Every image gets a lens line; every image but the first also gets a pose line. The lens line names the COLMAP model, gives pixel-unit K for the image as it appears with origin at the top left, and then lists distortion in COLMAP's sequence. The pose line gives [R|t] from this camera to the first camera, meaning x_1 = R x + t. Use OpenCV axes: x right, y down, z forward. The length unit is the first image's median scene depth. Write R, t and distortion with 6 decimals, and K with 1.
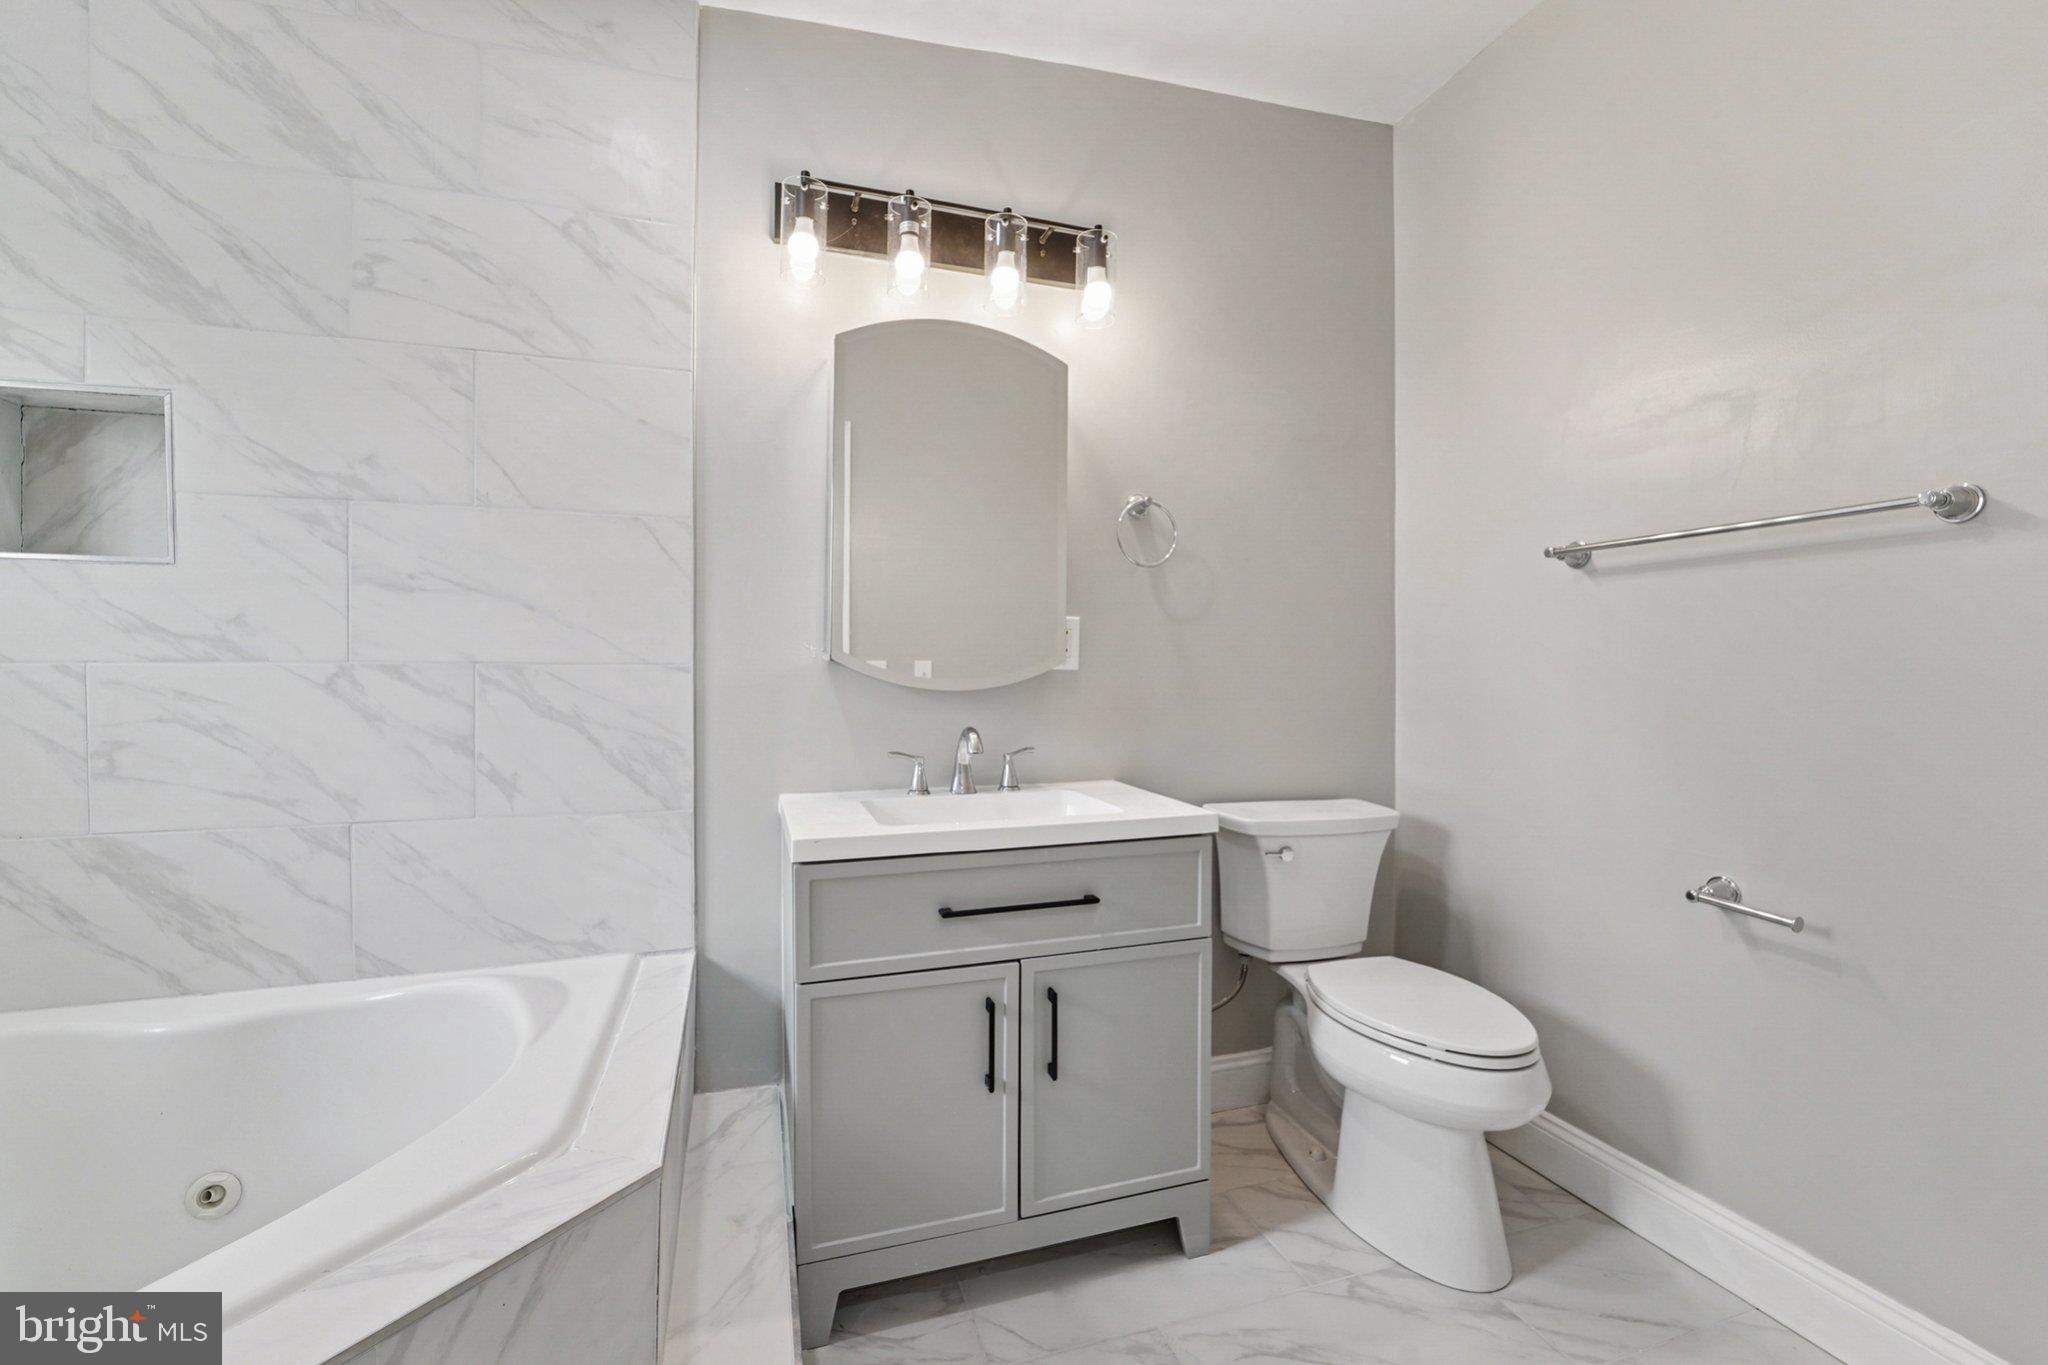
lens RADIAL K [[861.1, 0, 1025.9], [0, 861.1, 677.5], [0, 0, 1]] dist [-0.011084, -0.000968]
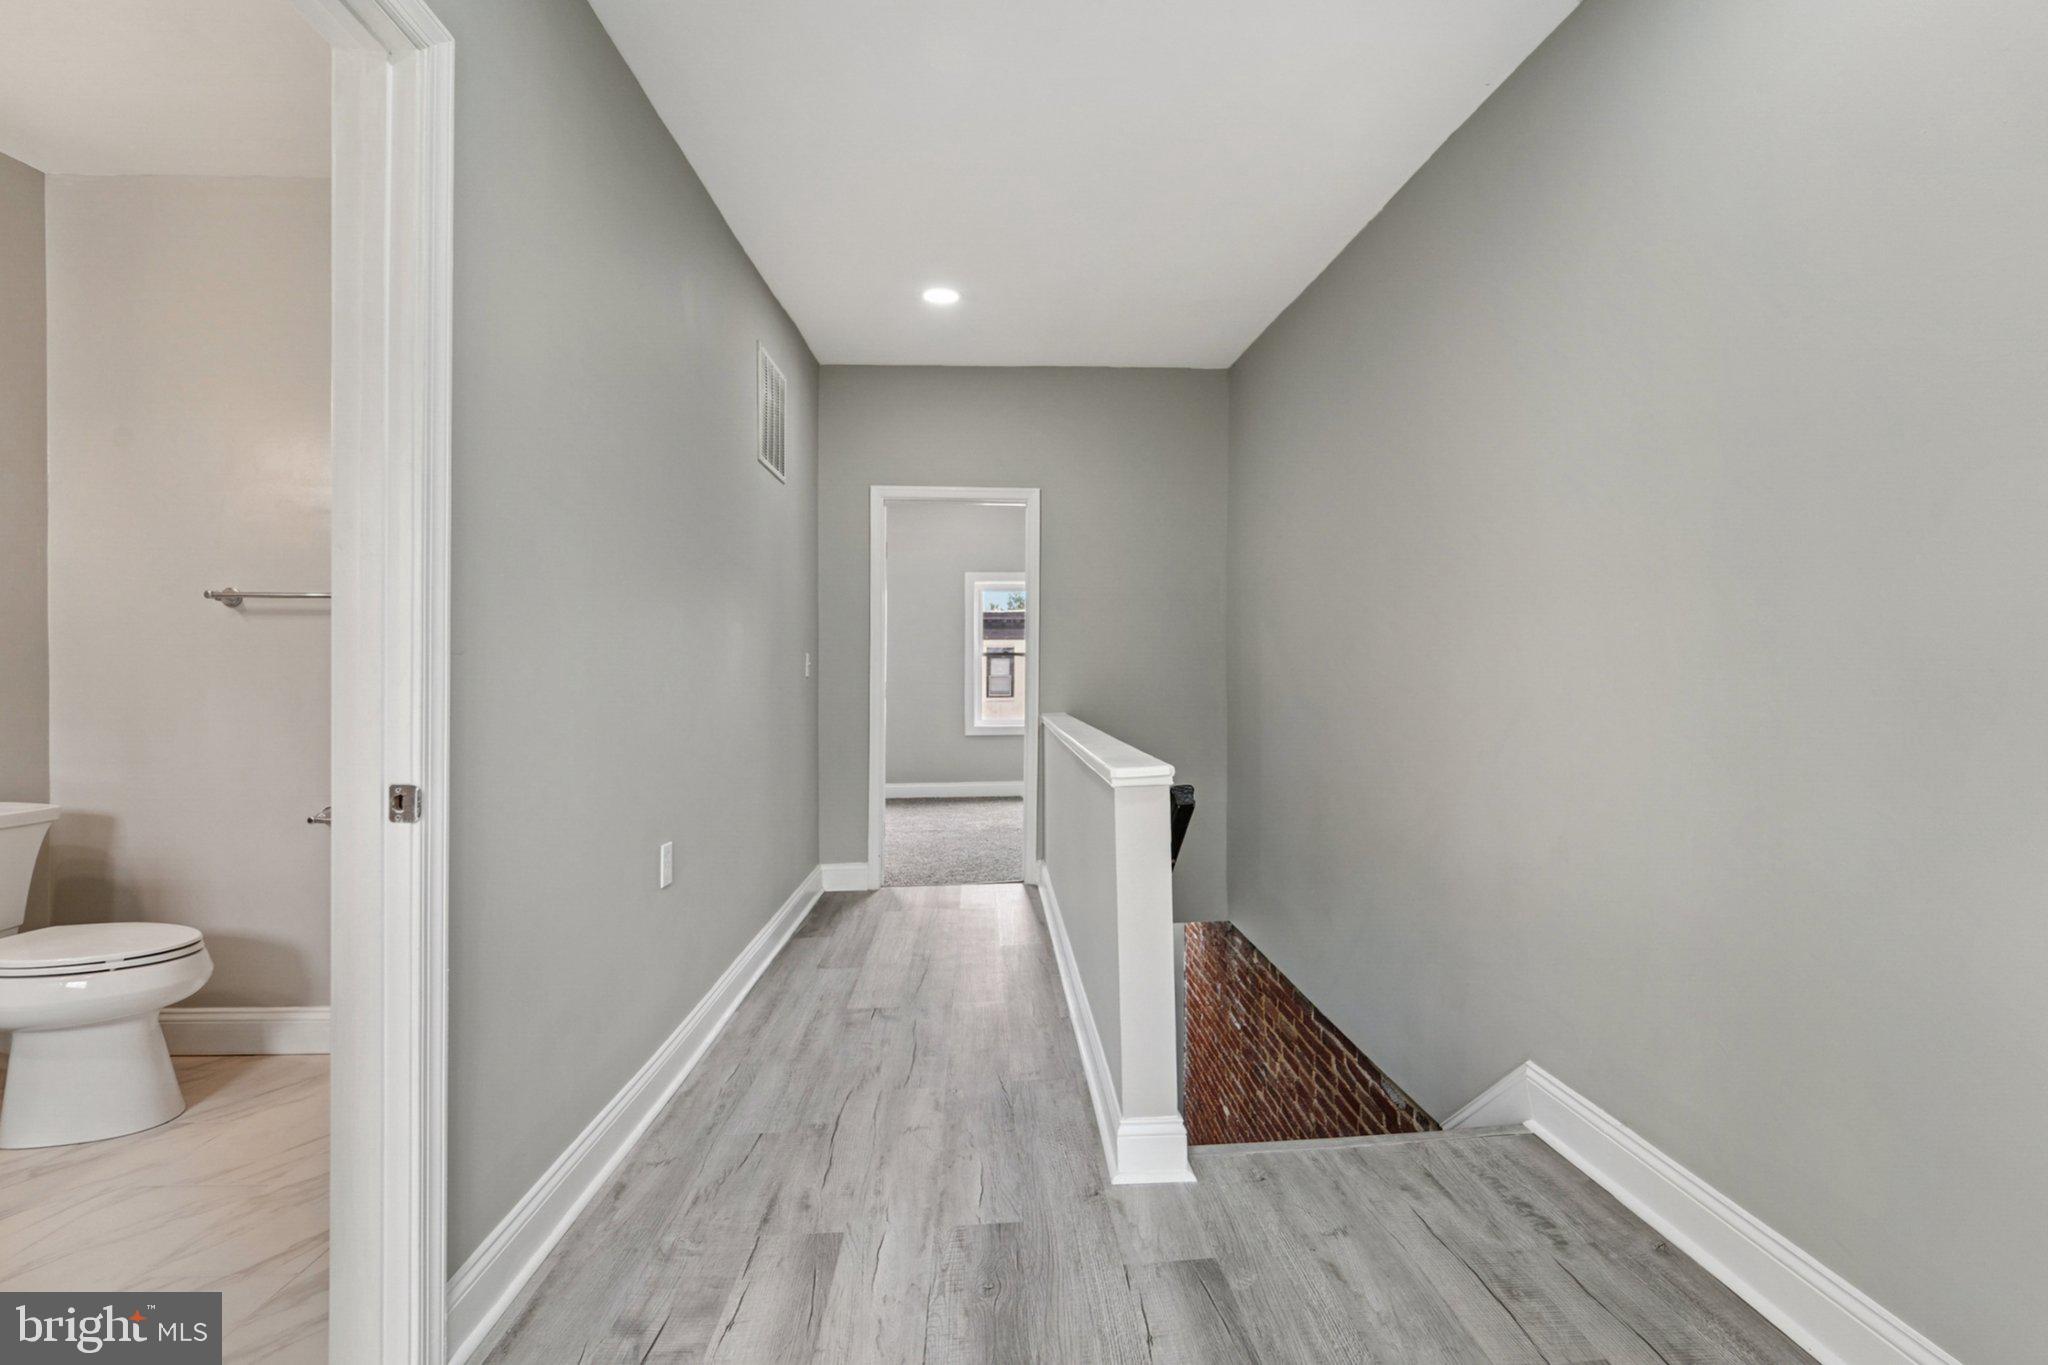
lens RADIAL K [[861.1, 0, 1023.8], [0, 861.1, 673.8], [0, 0, 1]] dist [-0.011084, -0.000968]
pose [[0.271844, -0.000419, 0.962341, -0.354885], [0.012563, 0.999916, -0.003113, 0.003032], [-0.962259, 0.012936, 0.271827, -0.640053]]
